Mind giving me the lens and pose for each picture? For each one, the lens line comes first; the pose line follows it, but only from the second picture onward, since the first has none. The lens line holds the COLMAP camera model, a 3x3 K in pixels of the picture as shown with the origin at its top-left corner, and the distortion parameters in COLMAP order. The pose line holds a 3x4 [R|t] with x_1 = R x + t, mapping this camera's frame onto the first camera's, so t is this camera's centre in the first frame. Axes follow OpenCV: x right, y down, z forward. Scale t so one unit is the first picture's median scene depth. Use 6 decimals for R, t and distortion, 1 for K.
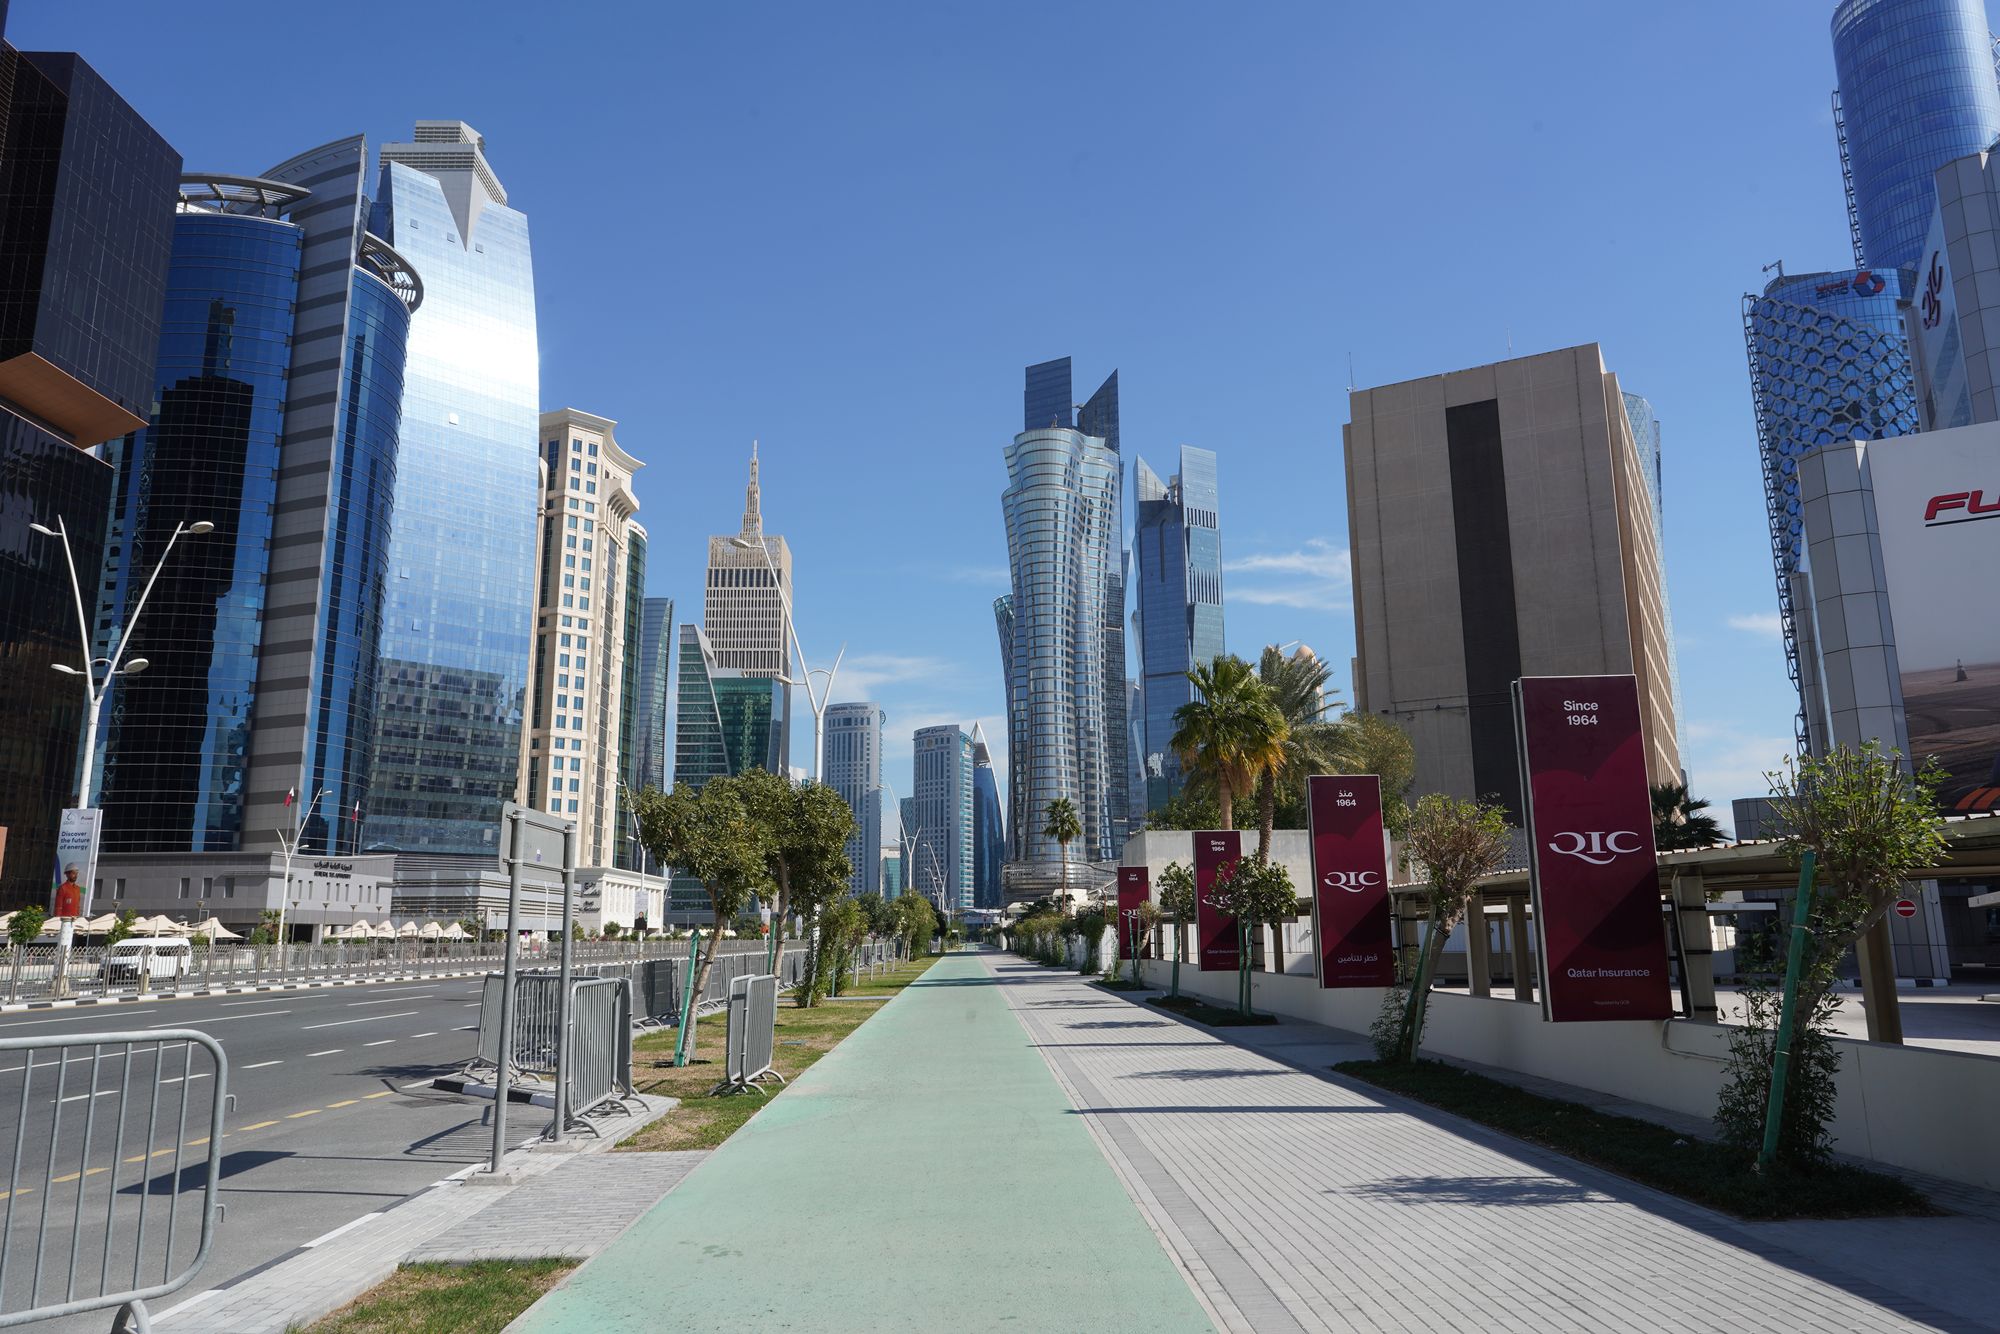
lens RADIAL K [[1308.8, 0, 992.3], [0, 1308.8, 667.1], [0, 0, 1]] dist [-0.028372, 0.027017]
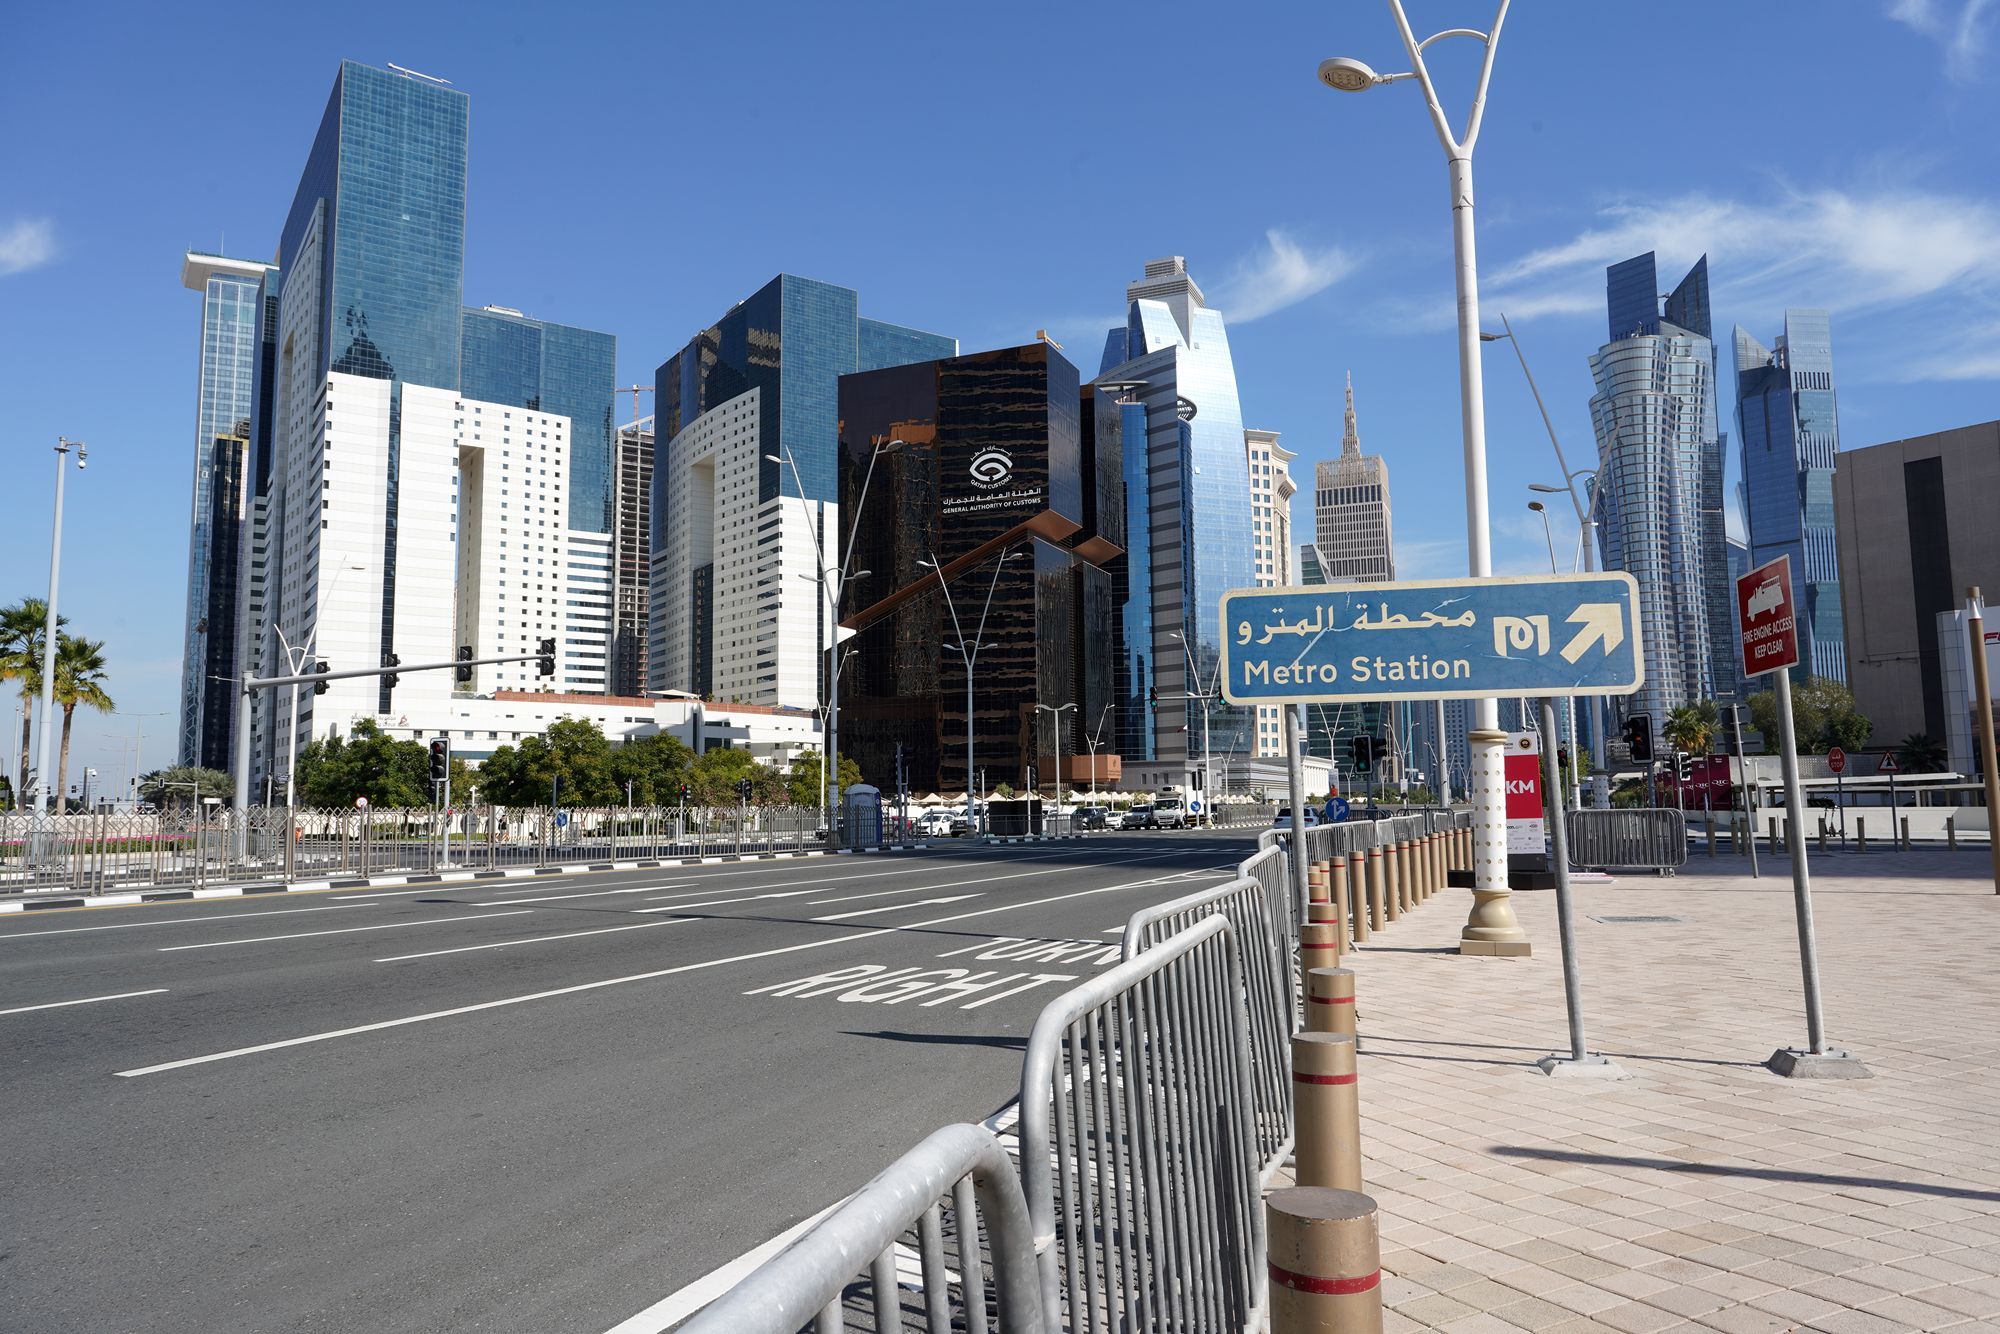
lens RADIAL K [[1303.5, 0, 996.2], [0, 1303.5, 668.8], [0, 0, 1]] dist [-0.029168, 0.025589]
pose [[0.907332, -0.045871, -0.417906, 0.000201], [0.087467, 0.992875, 0.080921, -0.043796], [0.411217, -0.109975, 0.904879, -0.214552]]
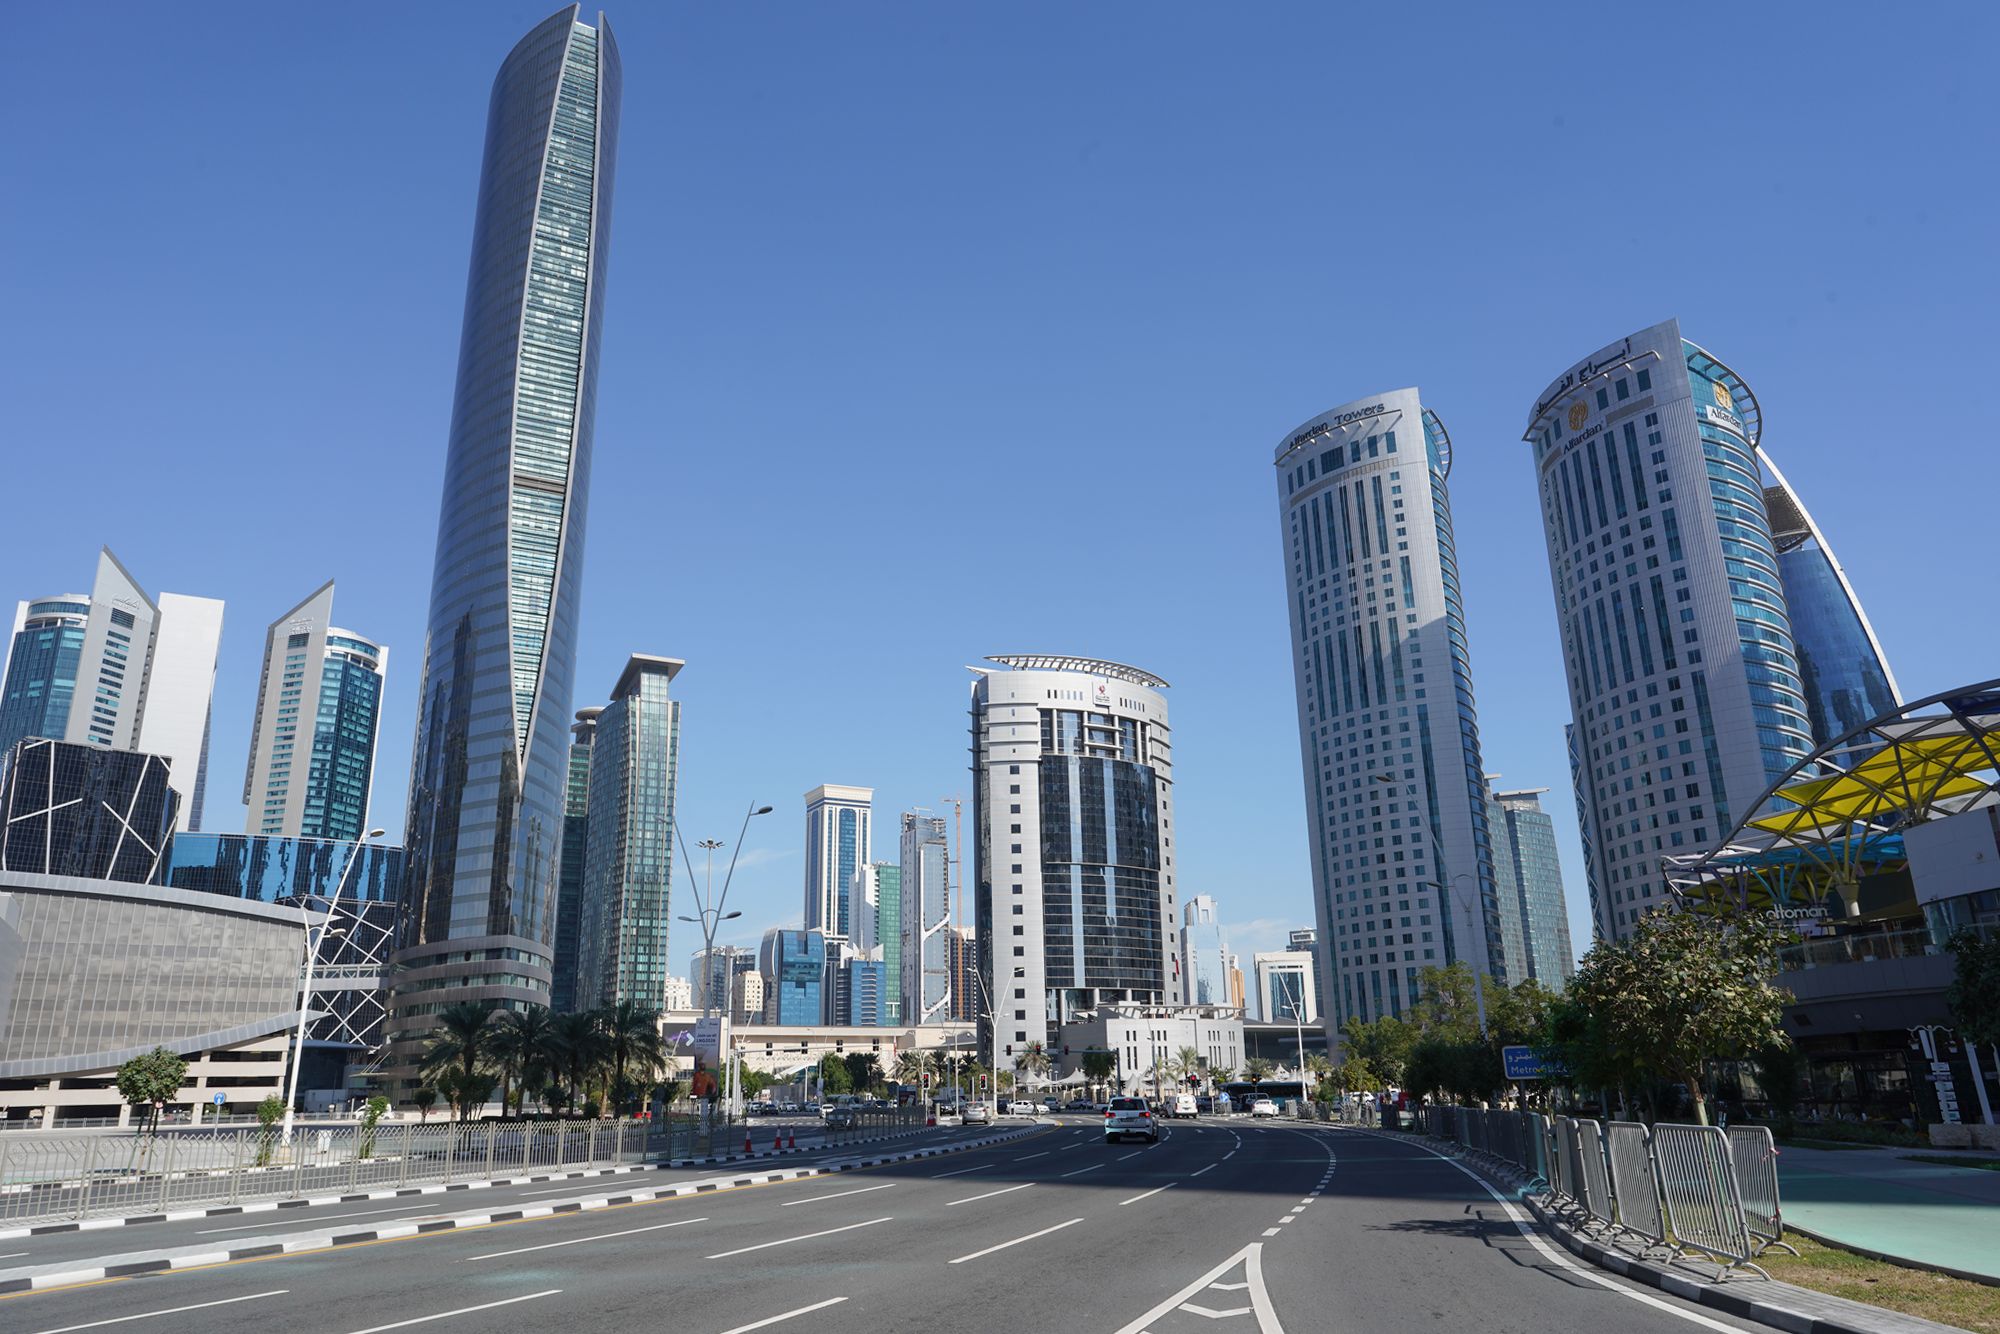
lens RADIAL K [[1342.6, 0, 996.7], [0, 1342.6, 668.8], [0, 0, 1]] dist [-0.026194, 0.024072]
pose [[0.862457, -0.159343, -0.480394, -0.050214], [0.111426, 0.985639, -0.126884, 0.274979], [0.493713, 0.055903, 0.867826, 1.333377]]
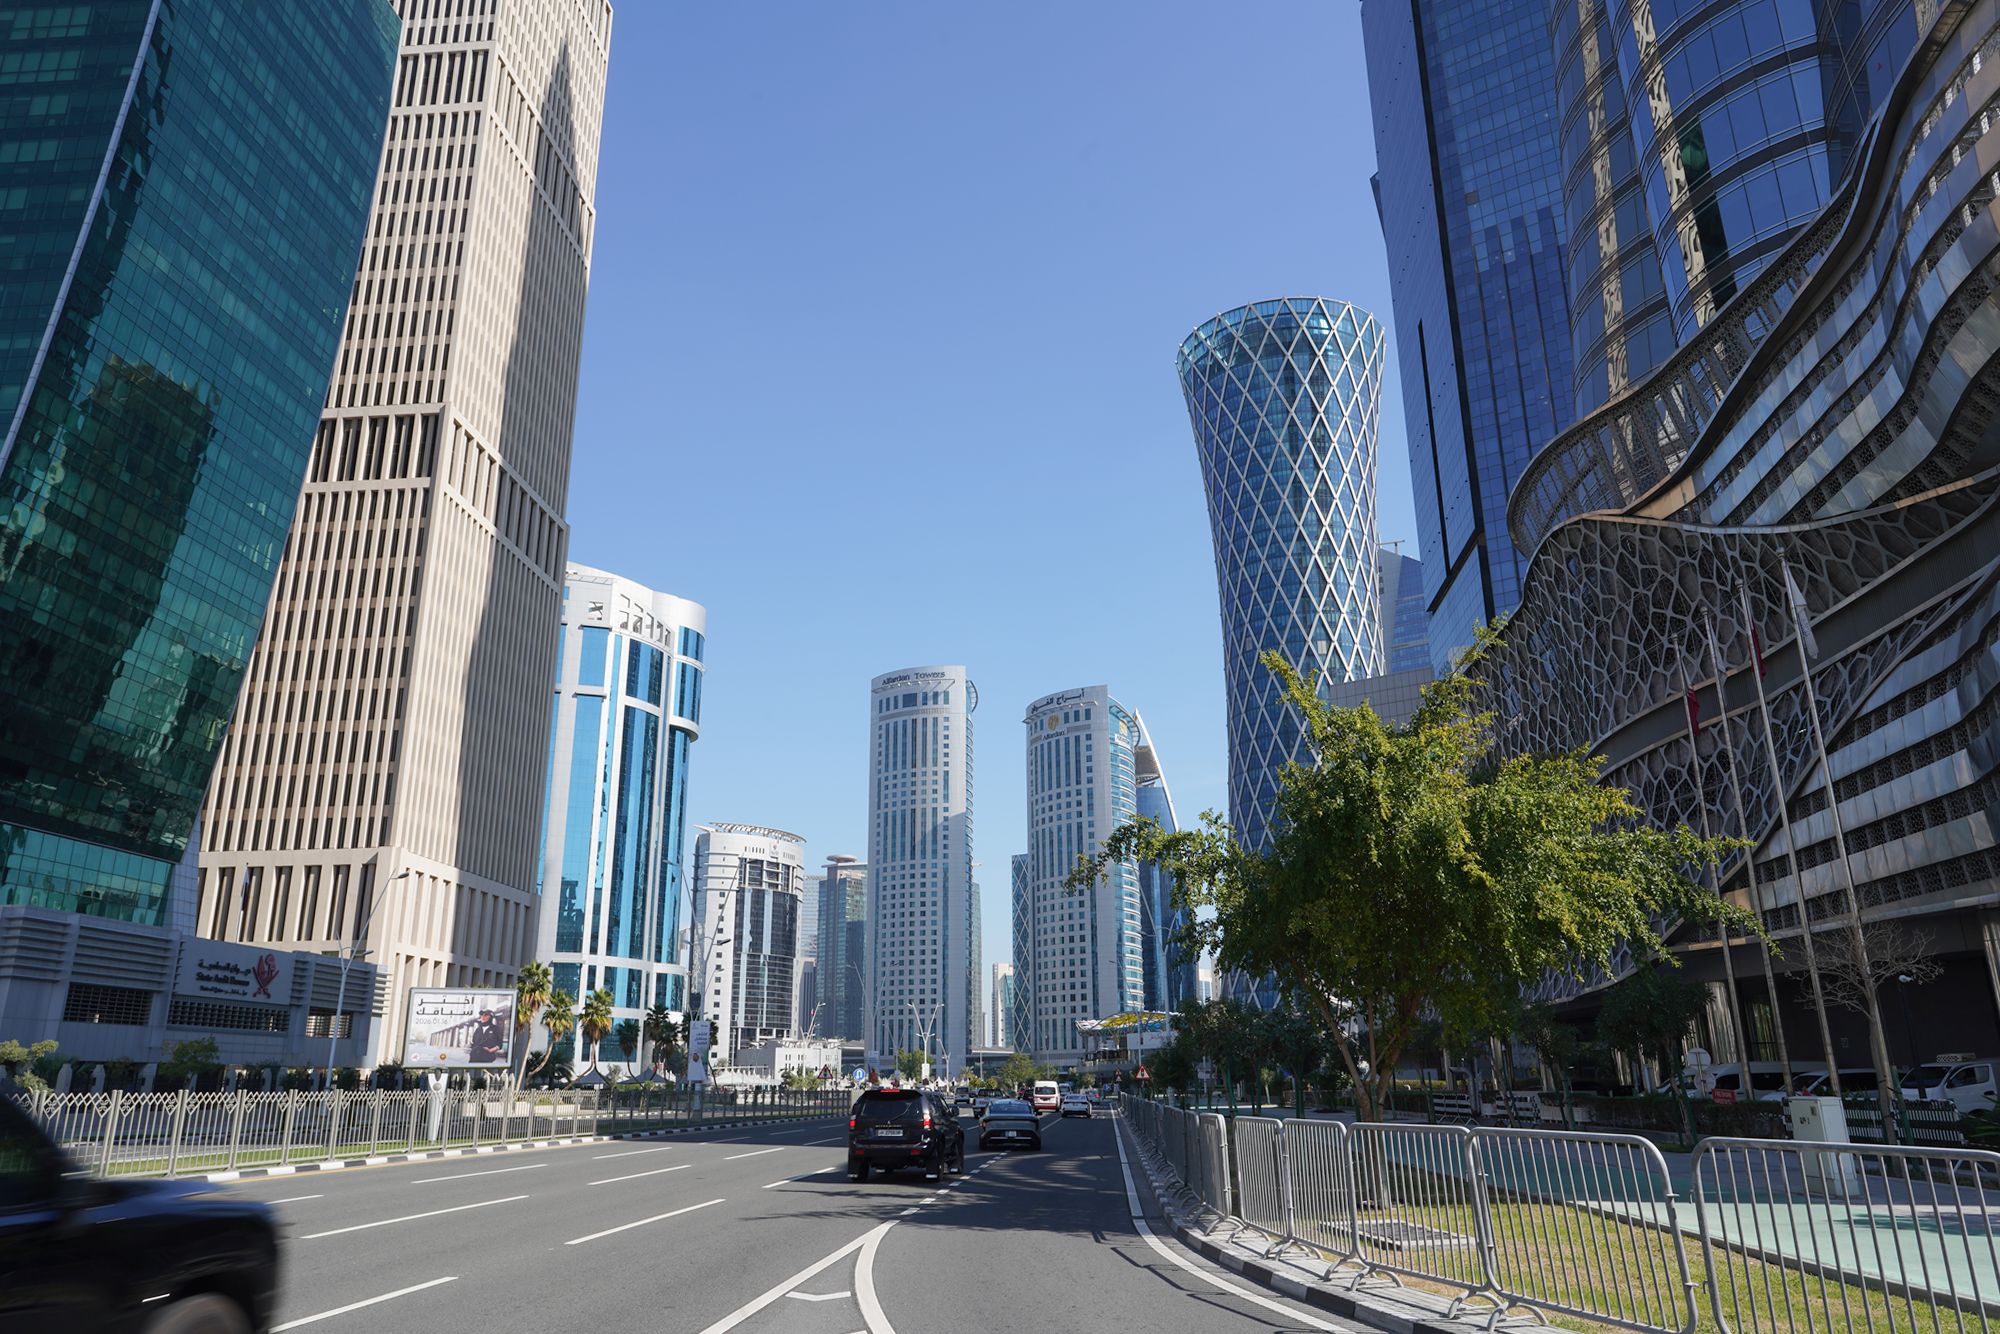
lens RADIAL K [[1343.8, 0, 1000.0], [0, 1343.8, 667.0], [0, 0, 1]] dist [-0.028614, 0.024713]
pose [[0.995244, -0.029659, -0.092787, -0.035018], [0.020182, 0.994635, -0.101458, 0.181093], [0.095299, 0.099103, 0.990503, 0.873058]]
